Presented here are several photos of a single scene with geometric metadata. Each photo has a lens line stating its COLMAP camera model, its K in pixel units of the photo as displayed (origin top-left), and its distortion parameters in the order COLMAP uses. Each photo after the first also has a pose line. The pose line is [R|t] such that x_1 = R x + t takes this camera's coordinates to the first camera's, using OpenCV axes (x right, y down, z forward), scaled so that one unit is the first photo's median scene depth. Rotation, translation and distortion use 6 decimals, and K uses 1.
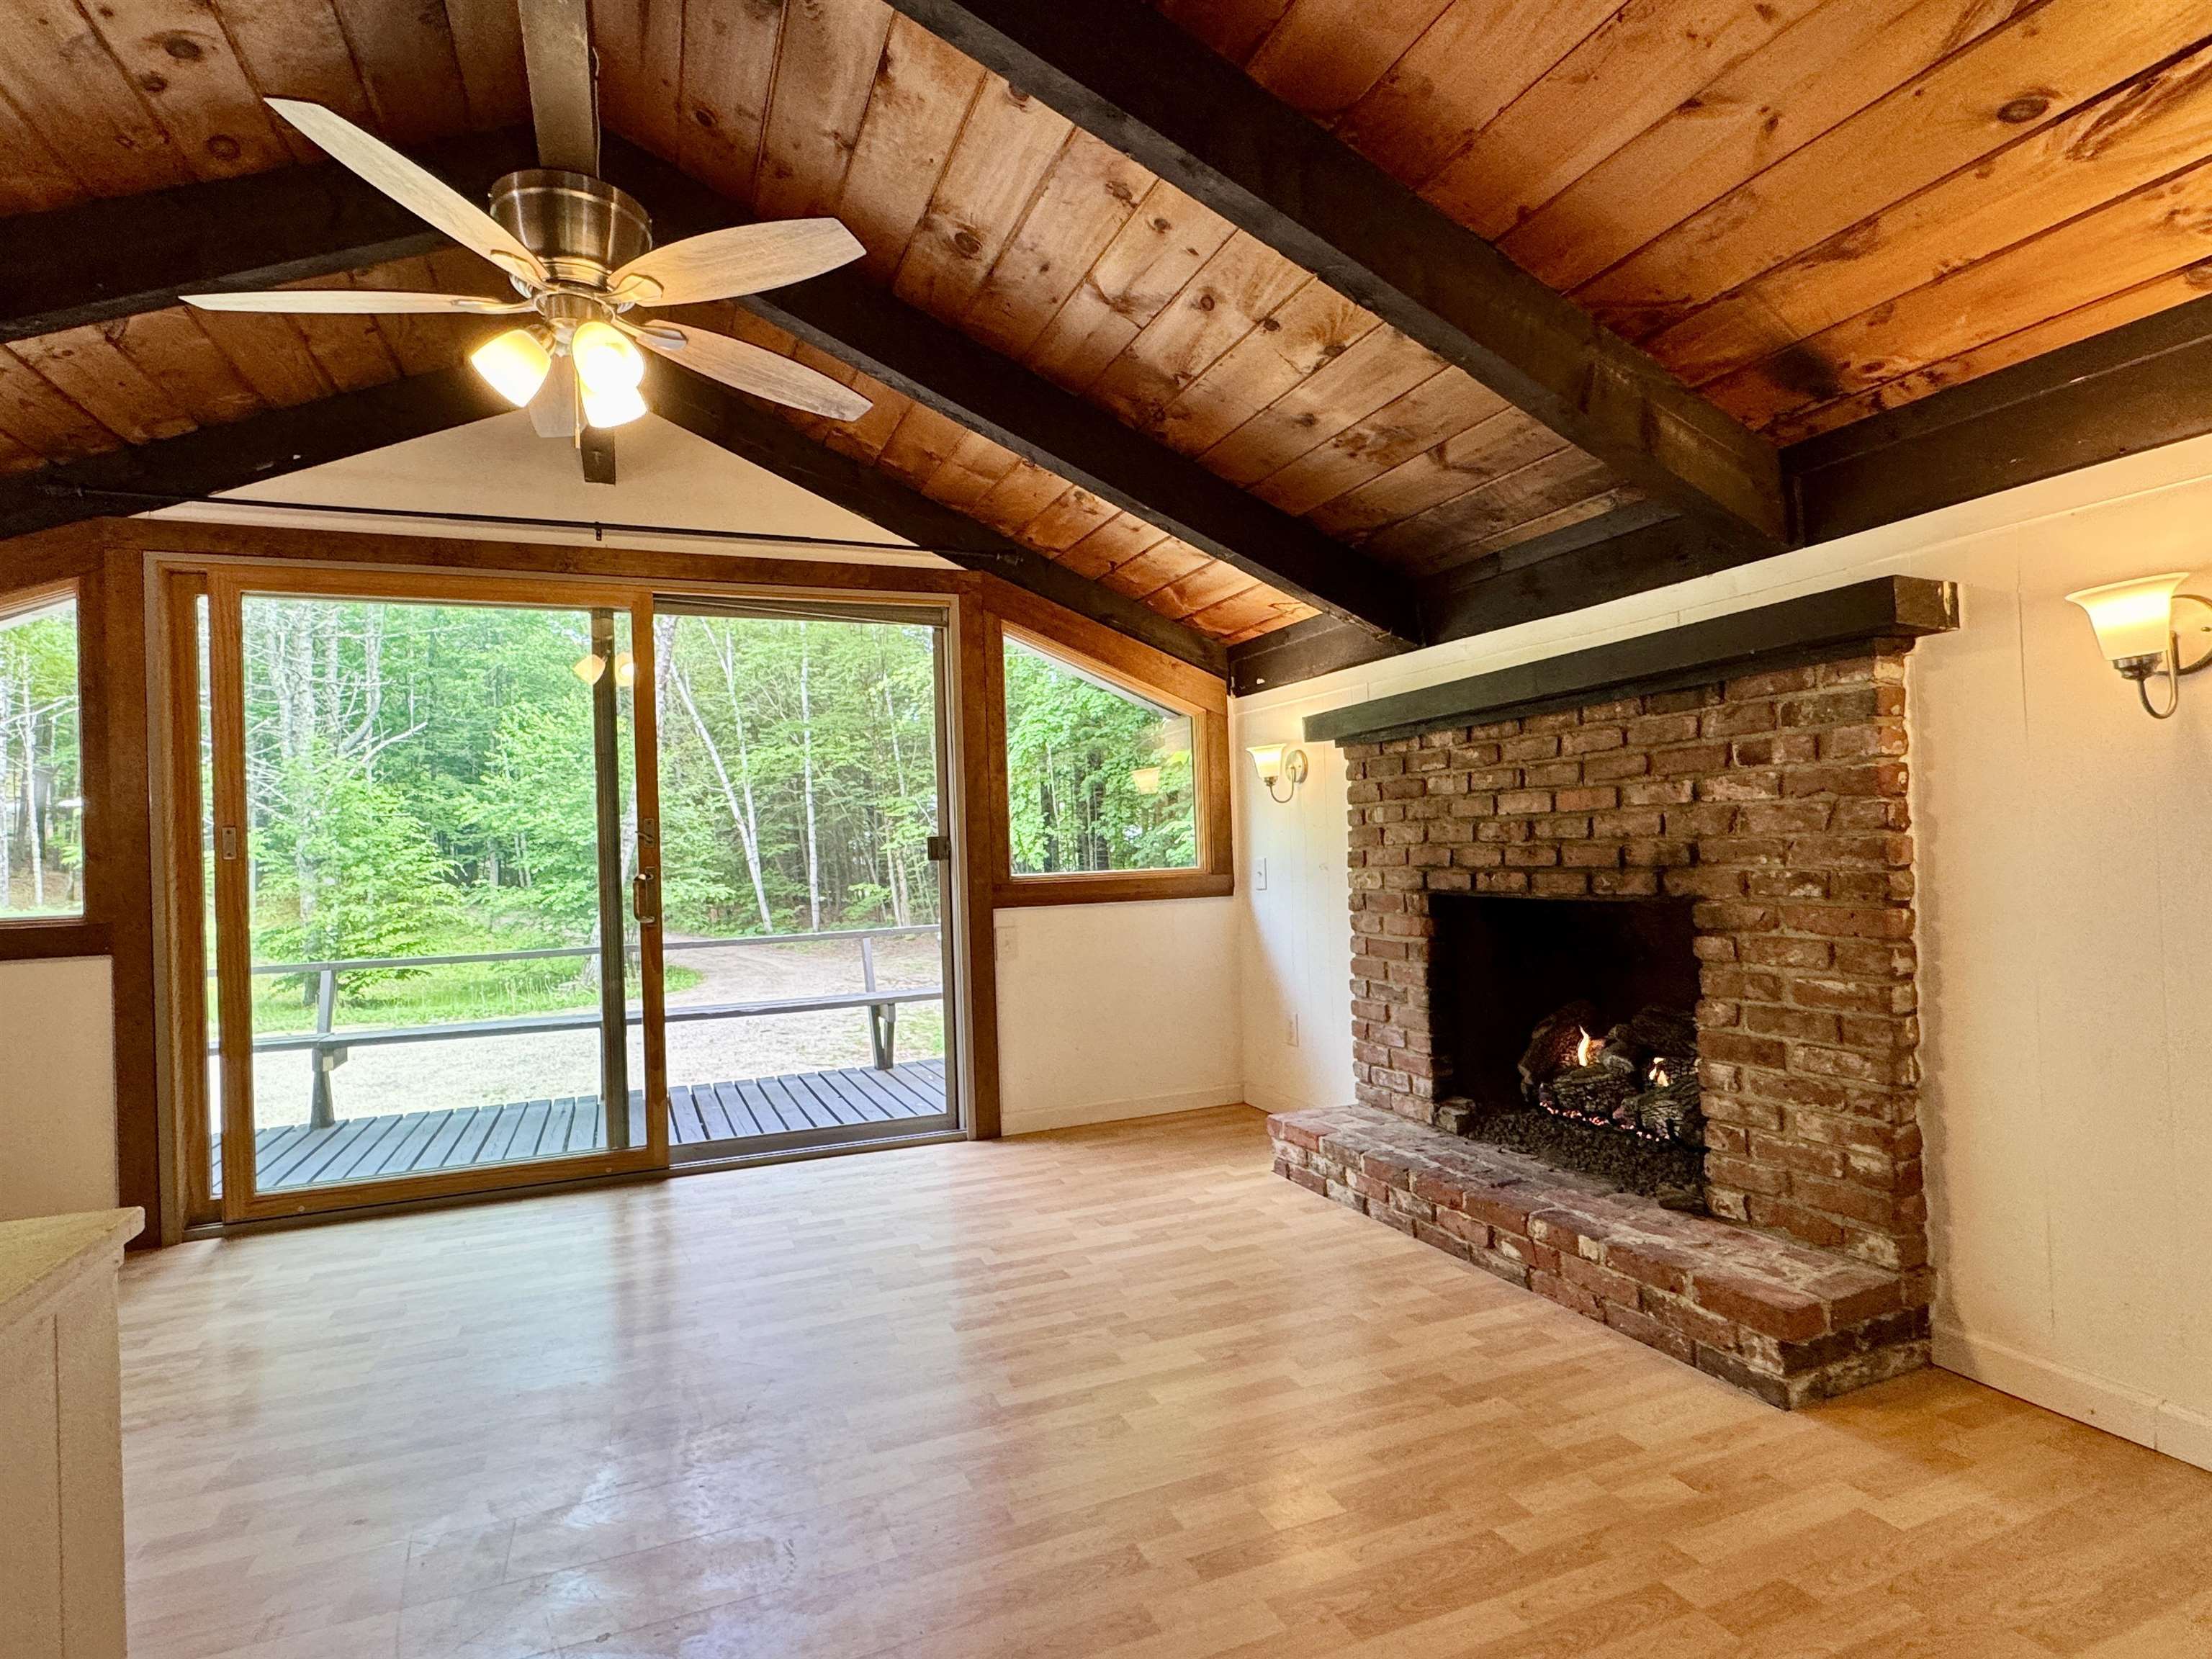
lens RADIAL K [[1134.0, 0, 1105.8], [0, 1134.0, 835.6], [0, 0, 1]] dist [-0.002607, -0.000563]
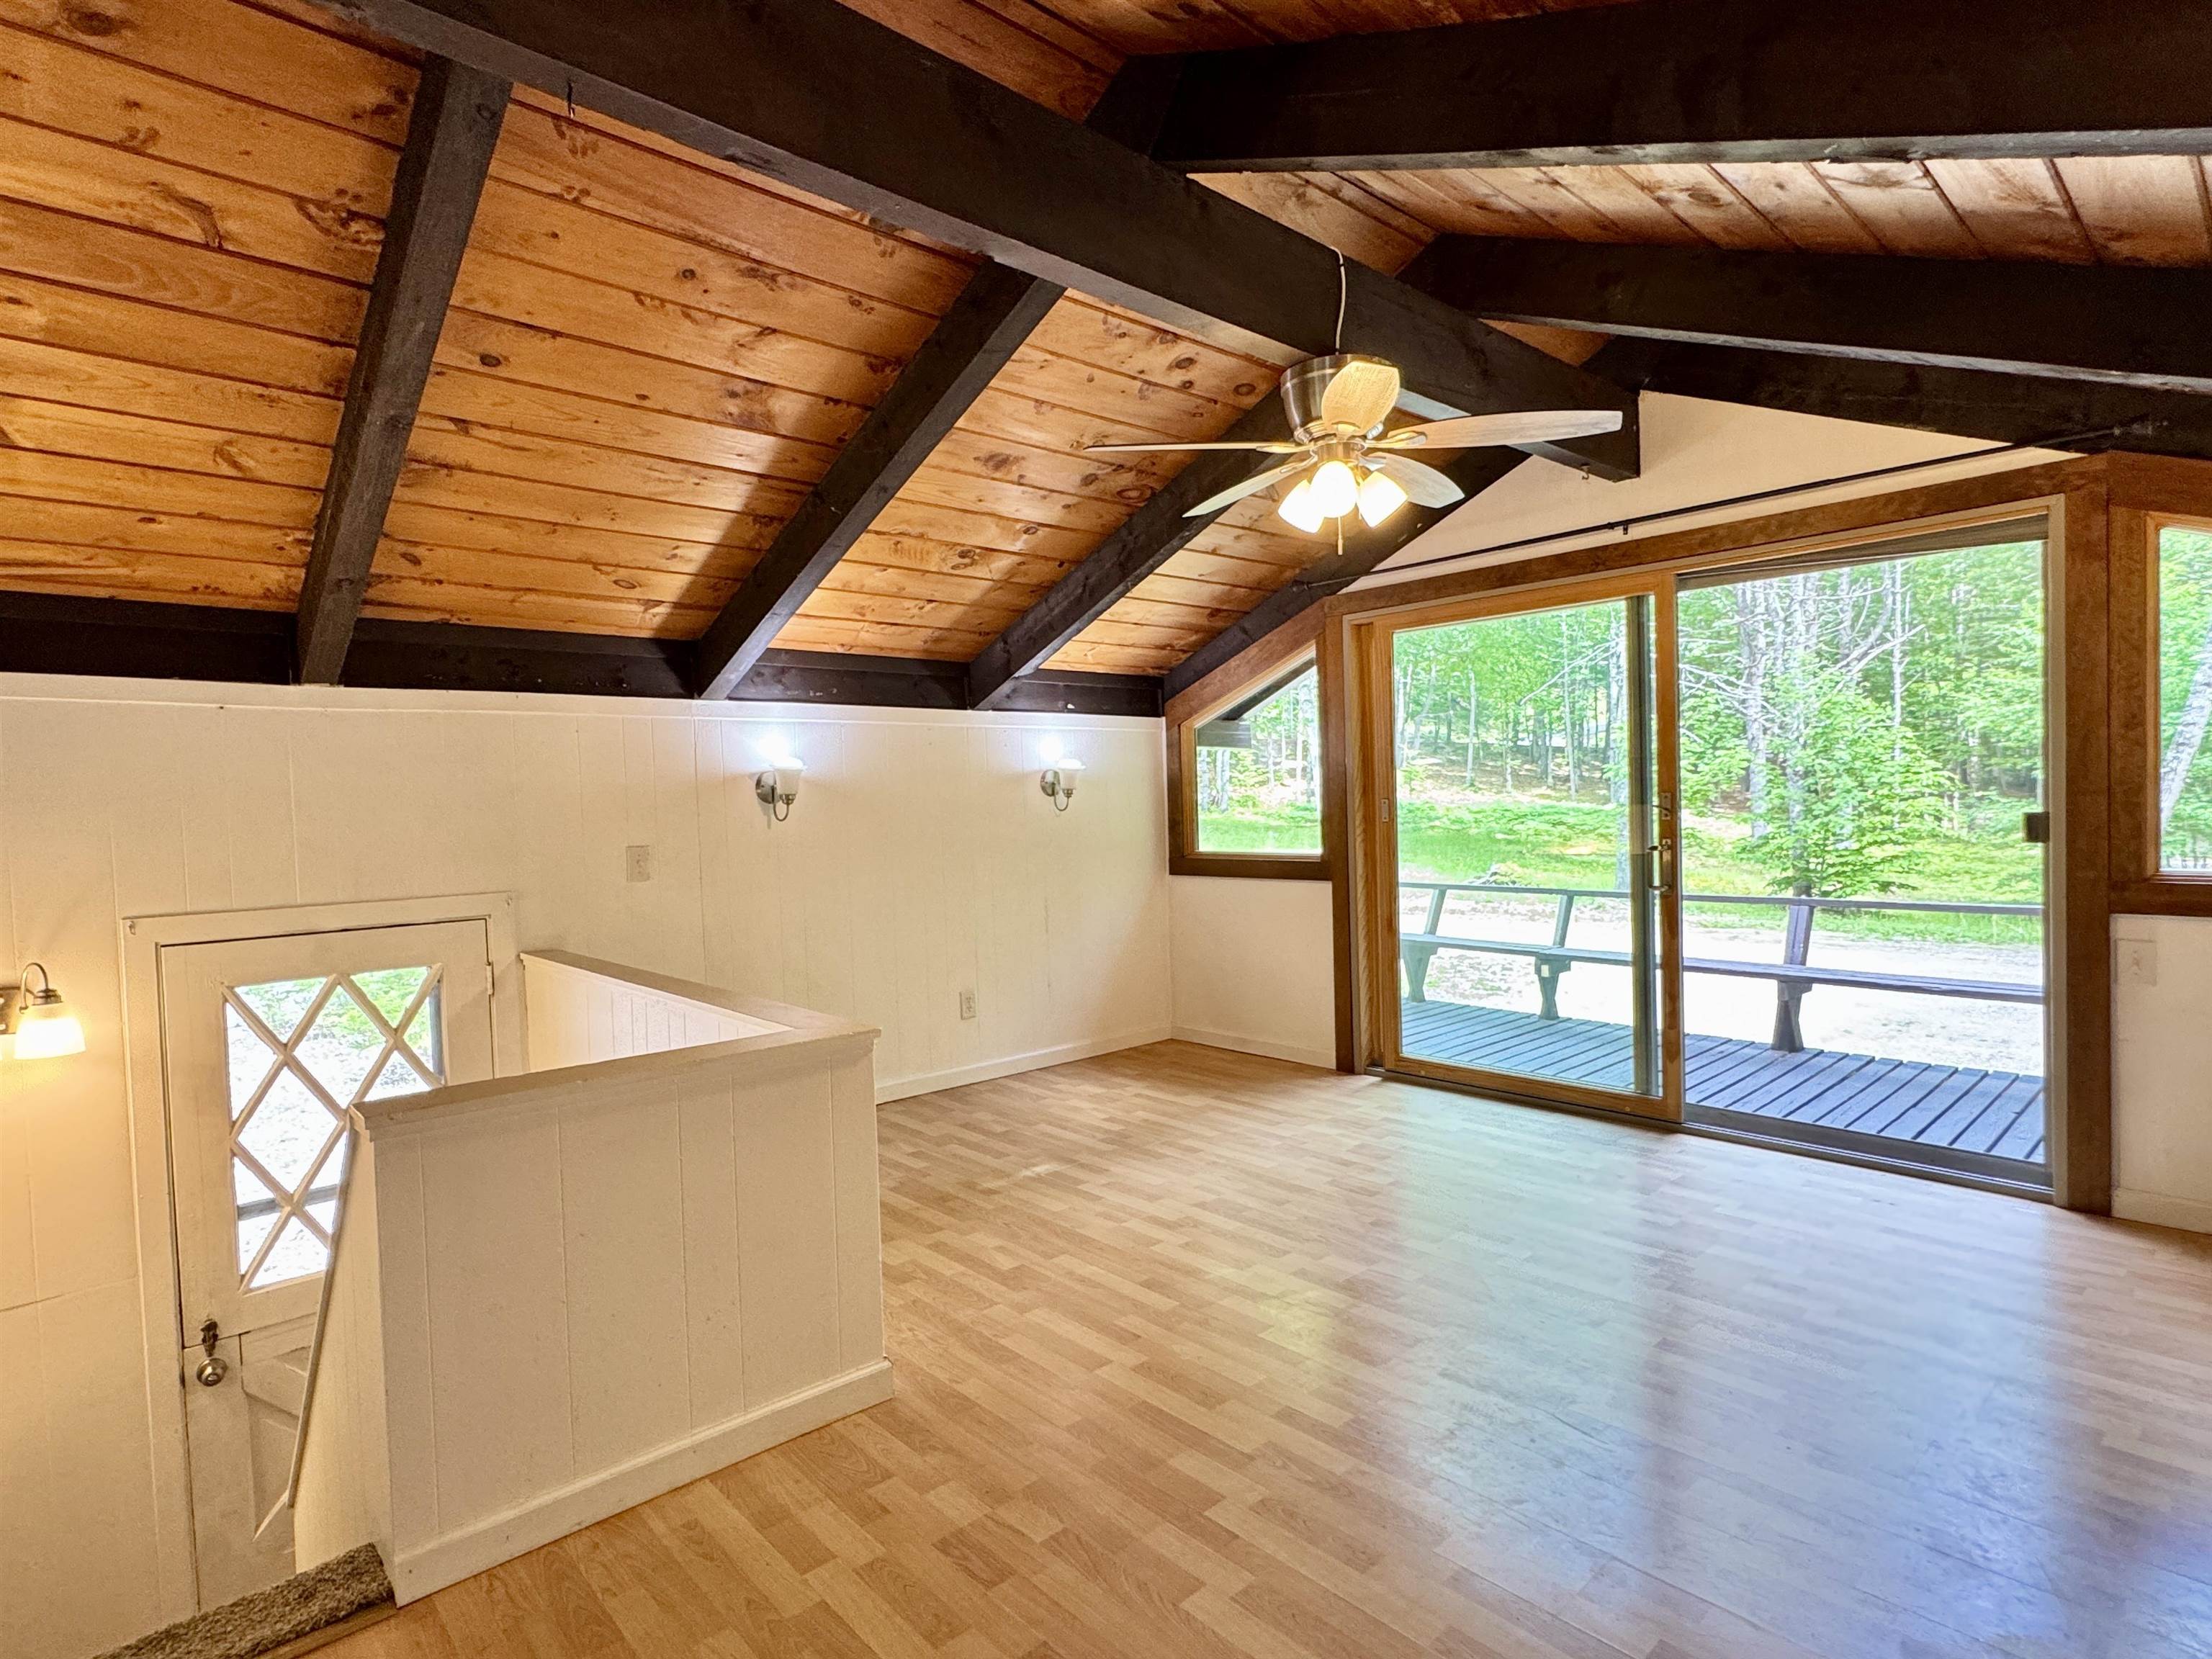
lens RADIAL K [[1134.0, 0, 1110.1], [0, 1134.0, 829.6], [0, 0, 1]] dist [-0.002607, -0.000563]
pose [[0.355151, 0.048132, -0.933569, 0.456479], [0.028717, 0.997641, 0.062359, -0.070167], [0.934368, -0.048956, 0.352931, 0.165727]]
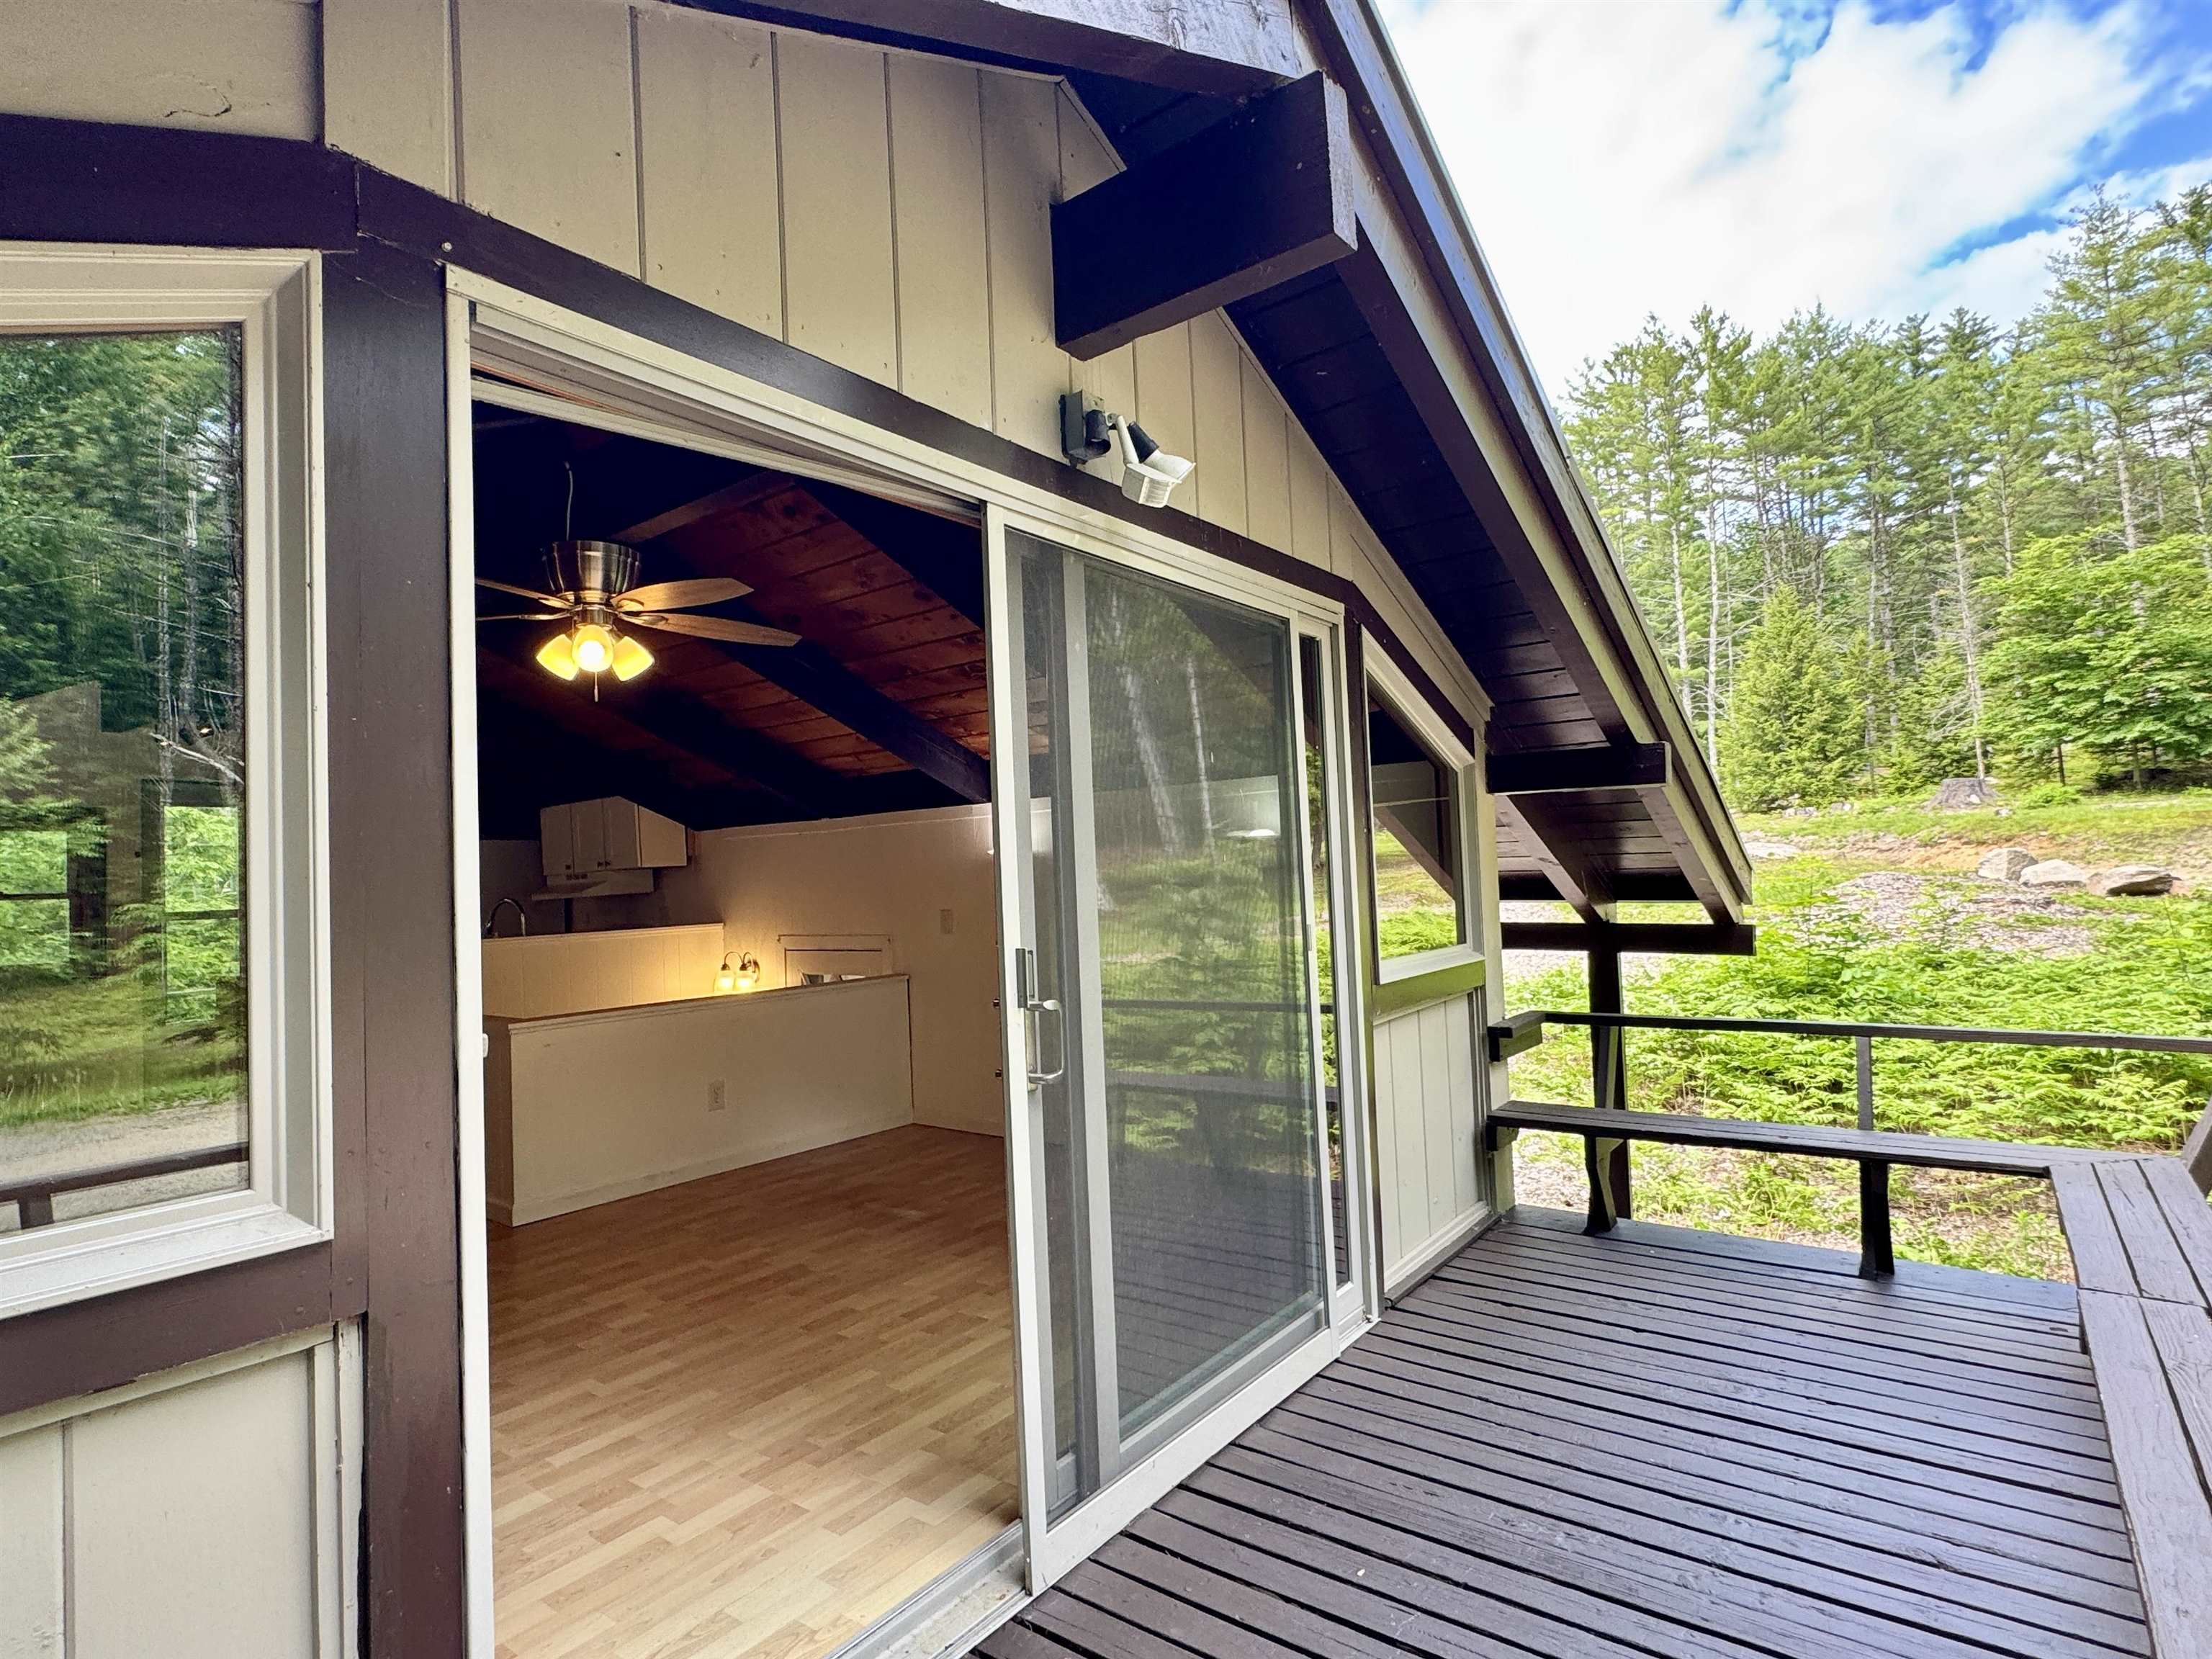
lens RADIAL K [[1134.0, 0, 1116.7], [0, 1134.0, 830.0], [0, 0, 1]] dist [-0.002607, -0.000563]
pose [[-0.852638, 0.045775, -0.520493, -0.163073], [0.076969, 0.996291, -0.038466, -0.031011], [0.516802, -0.072860, -0.852999, 1.762515]]
